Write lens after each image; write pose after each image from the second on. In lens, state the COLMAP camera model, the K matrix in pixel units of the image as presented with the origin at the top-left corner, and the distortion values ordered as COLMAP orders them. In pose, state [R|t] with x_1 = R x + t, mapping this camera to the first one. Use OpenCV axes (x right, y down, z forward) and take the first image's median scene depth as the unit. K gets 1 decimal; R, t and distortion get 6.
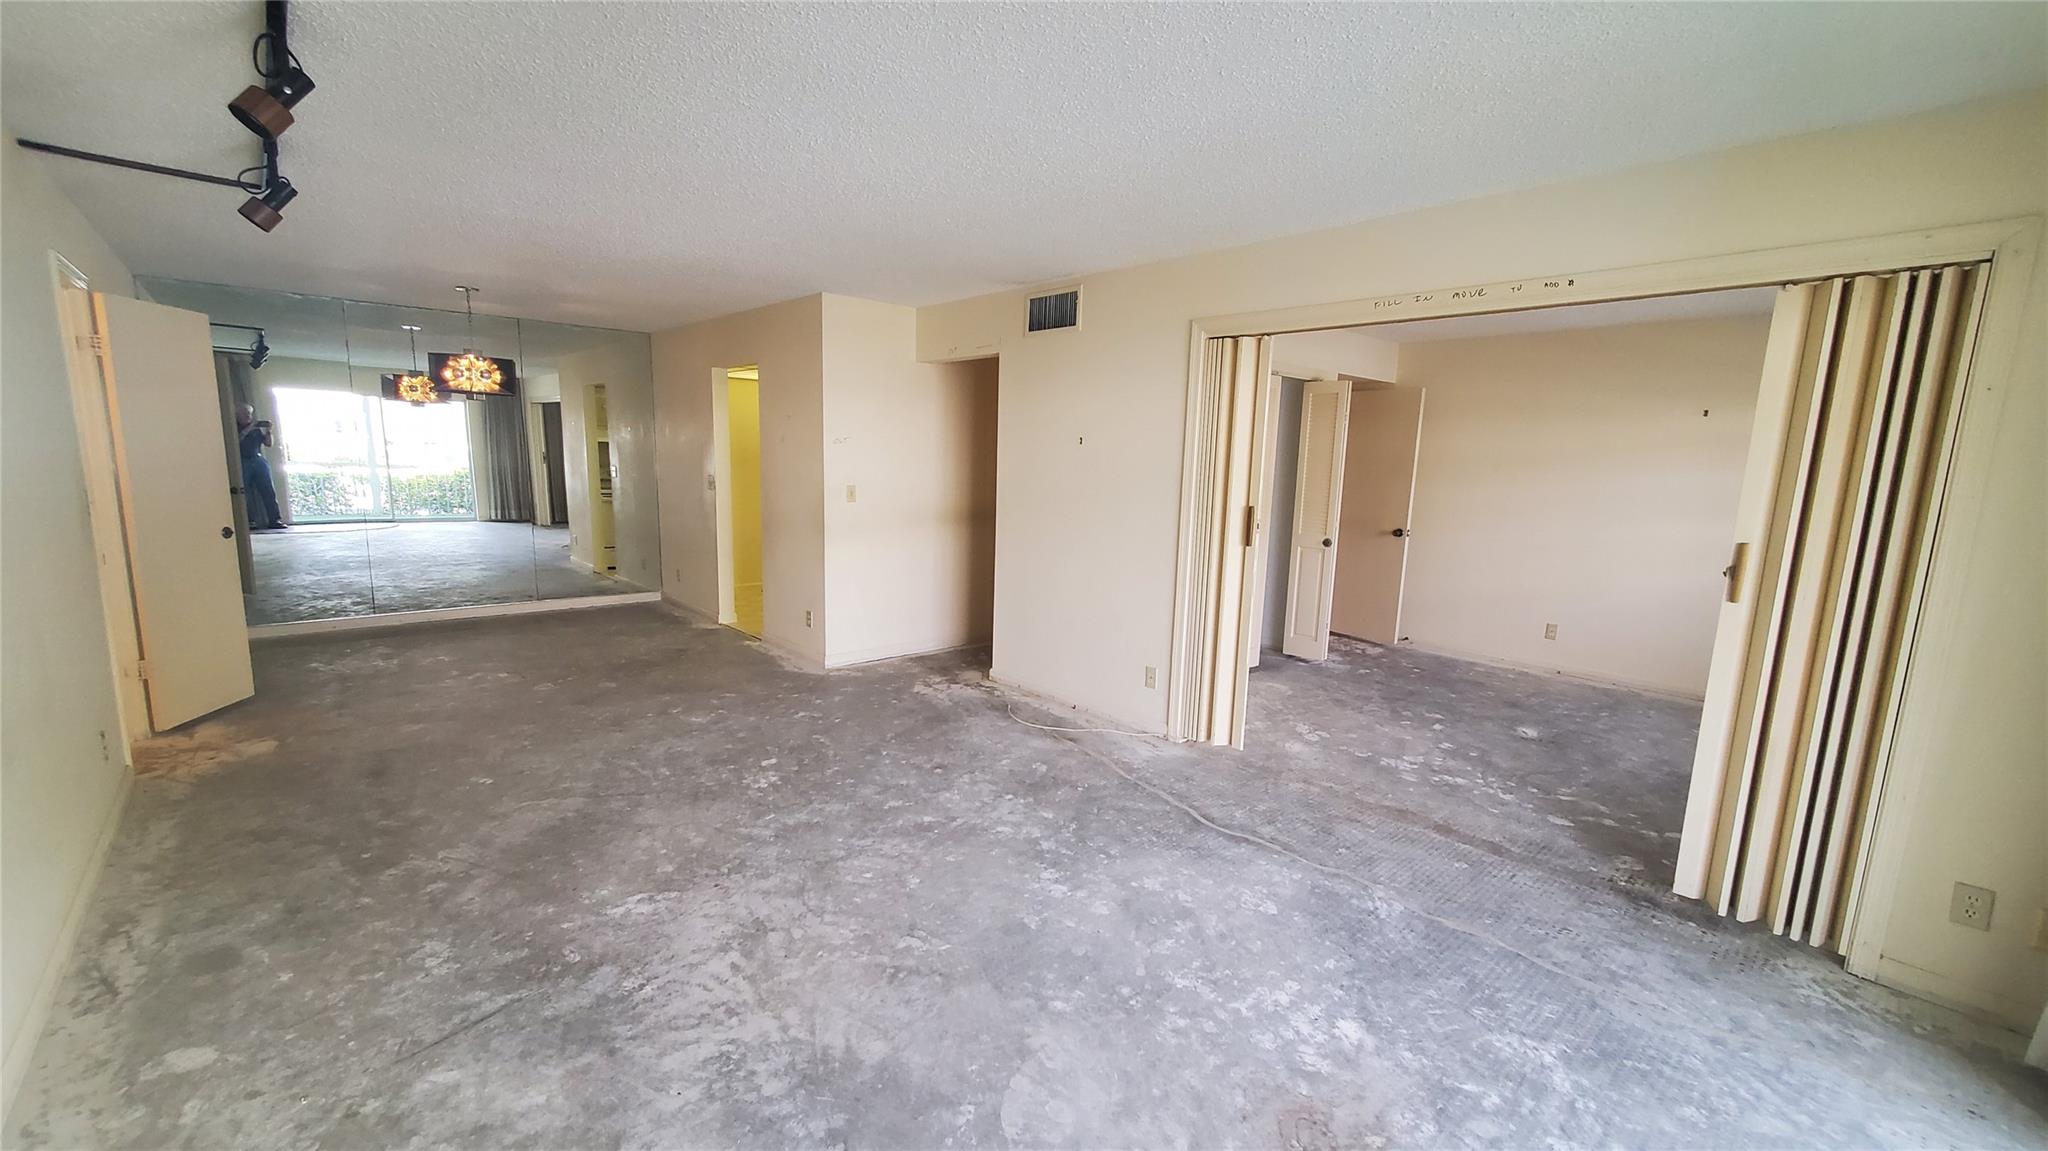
lens RADIAL K [[815.6, 0, 1014.8], [0, 815.6, 587.9], [0, 0, 1]] dist [0.010042, -0.002587]
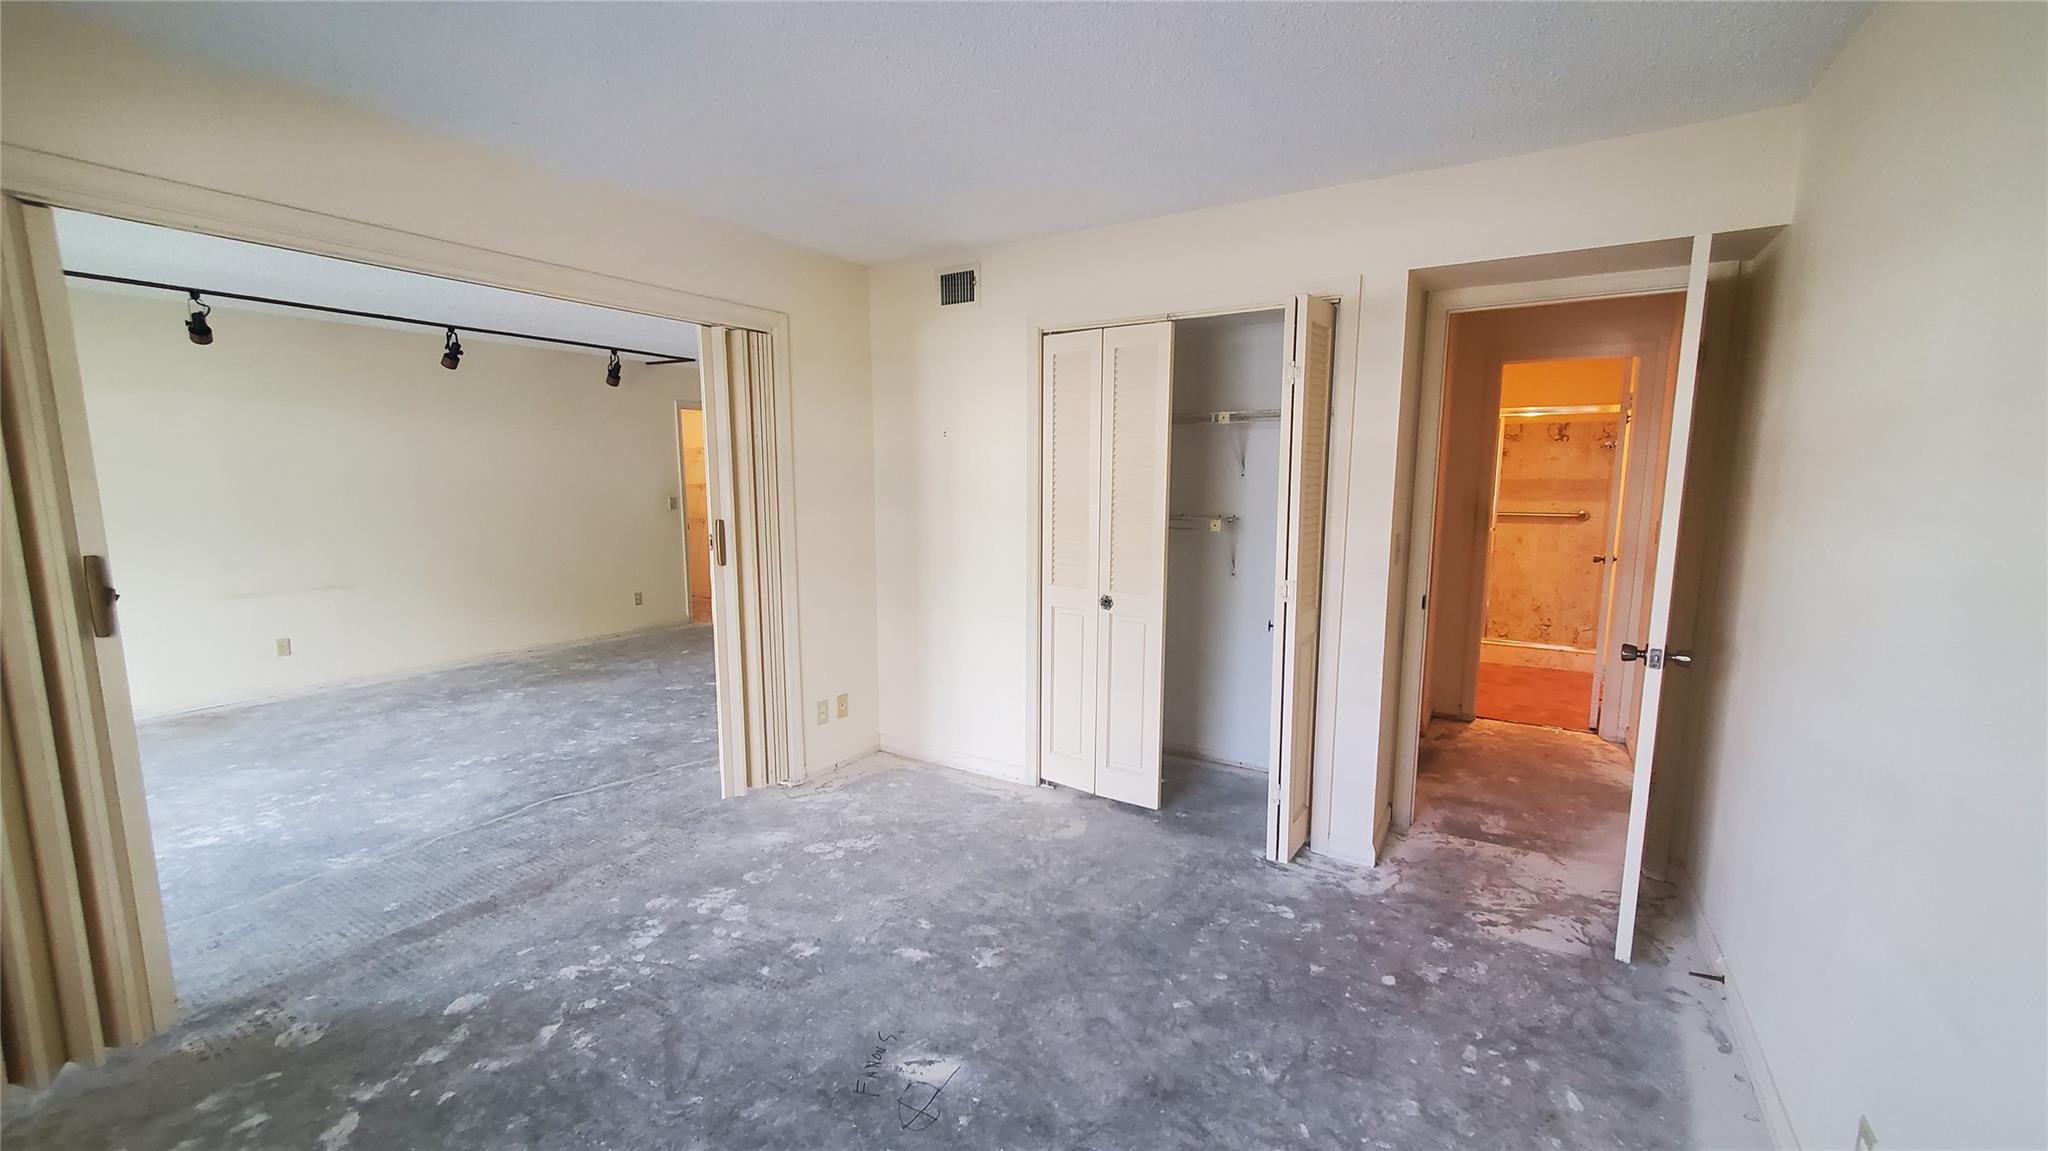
lens RADIAL K [[815.6, 0, 1014.8], [0, 815.6, 587.9], [0, 0, 1]] dist [0.010042, -0.002587]
pose [[0.278287, 0.104250, -0.954824, 1.246454], [-0.147440, 0.986947, 0.064786, -0.134139], [0.949114, 0.122751, 0.290025, 1.074819]]
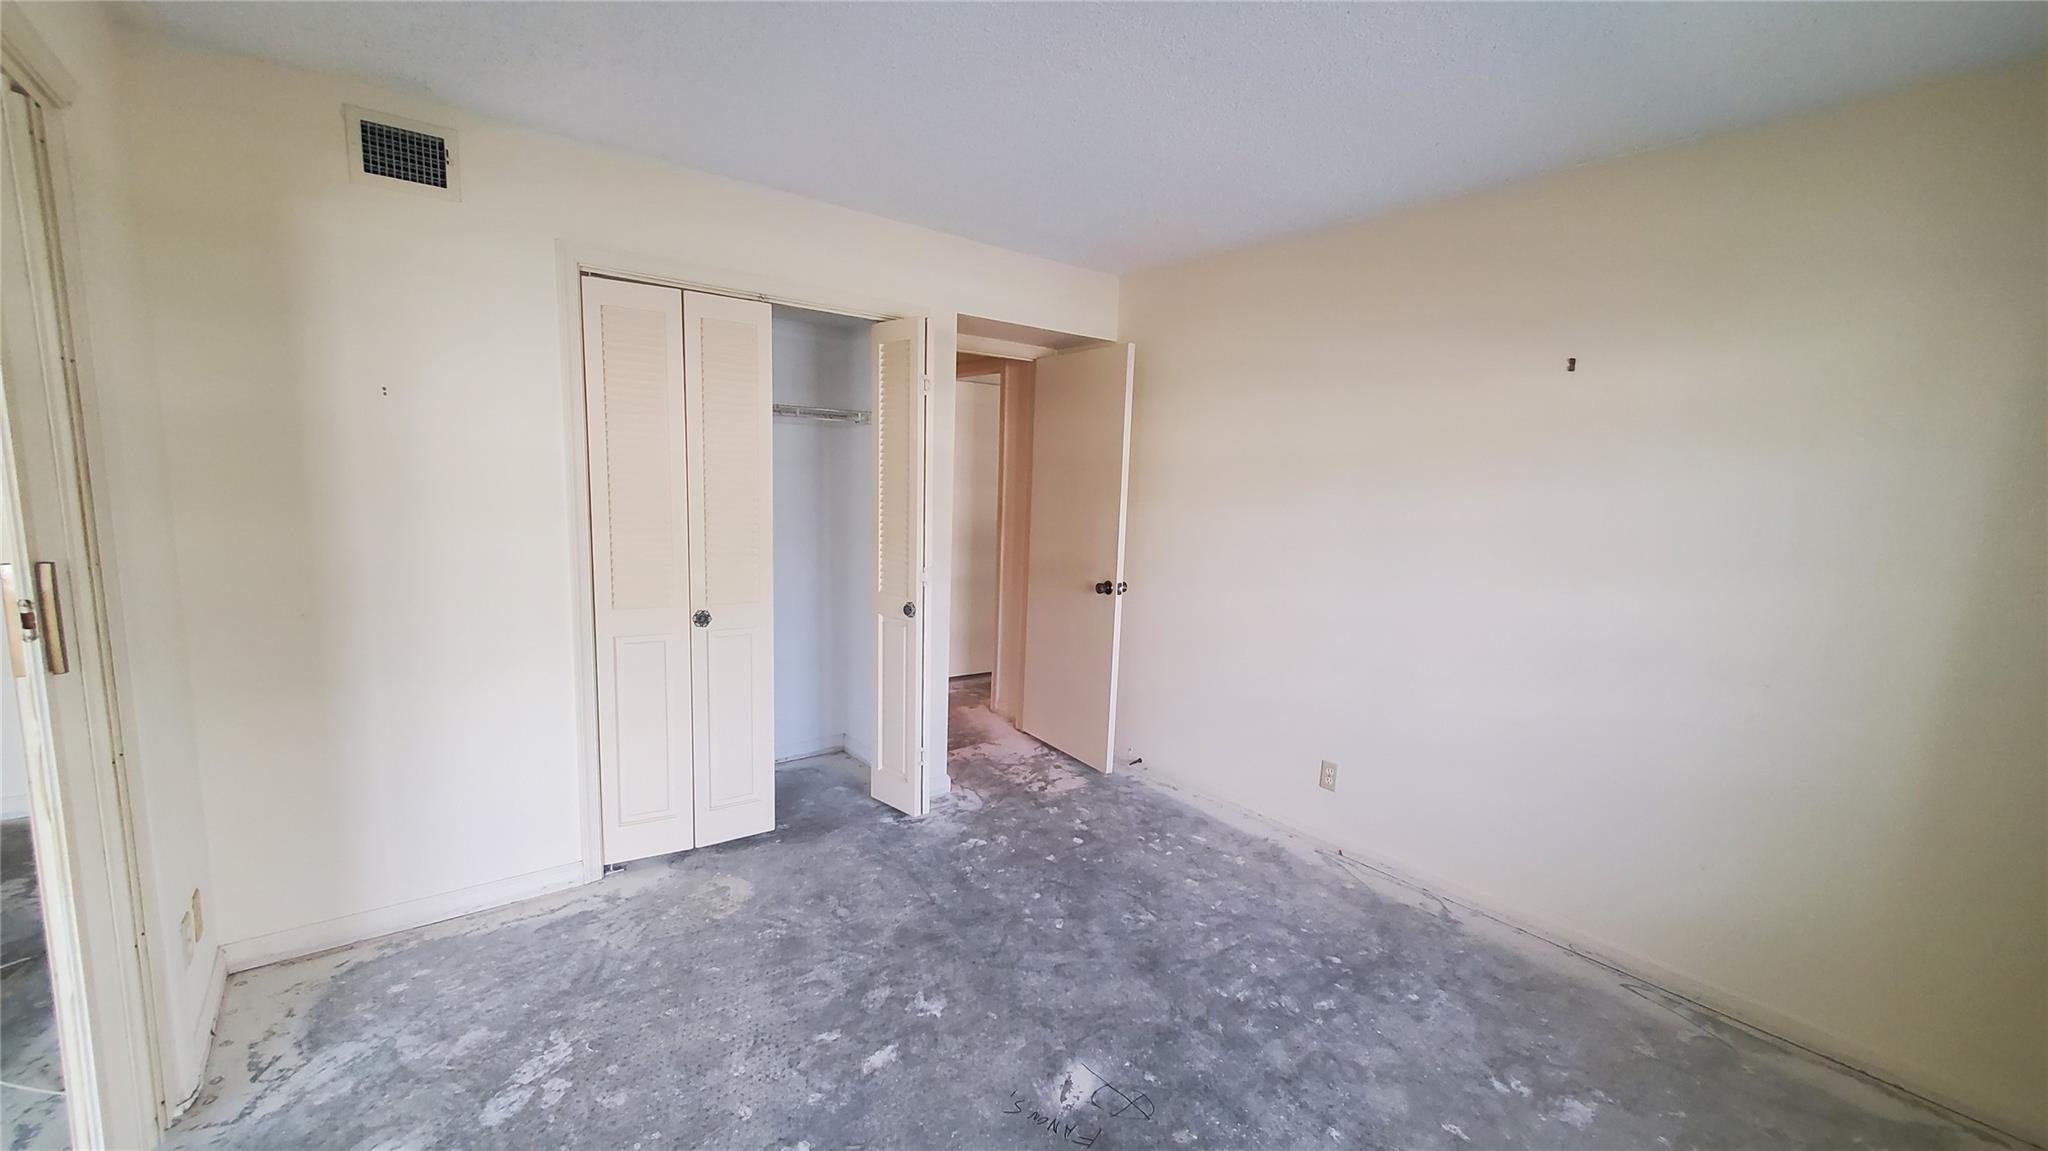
lens RADIAL K [[811.9, 0, 1016.1], [0, 811.9, 589.3], [0, 0, 1]] dist [0.000820, 0.000499]
pose [[0.997958, 0.011989, -0.062745, 0.750477], [-0.013581, 0.999595, -0.025005, -0.086589], [0.062420, 0.025807, 0.997716, 0.690169]]
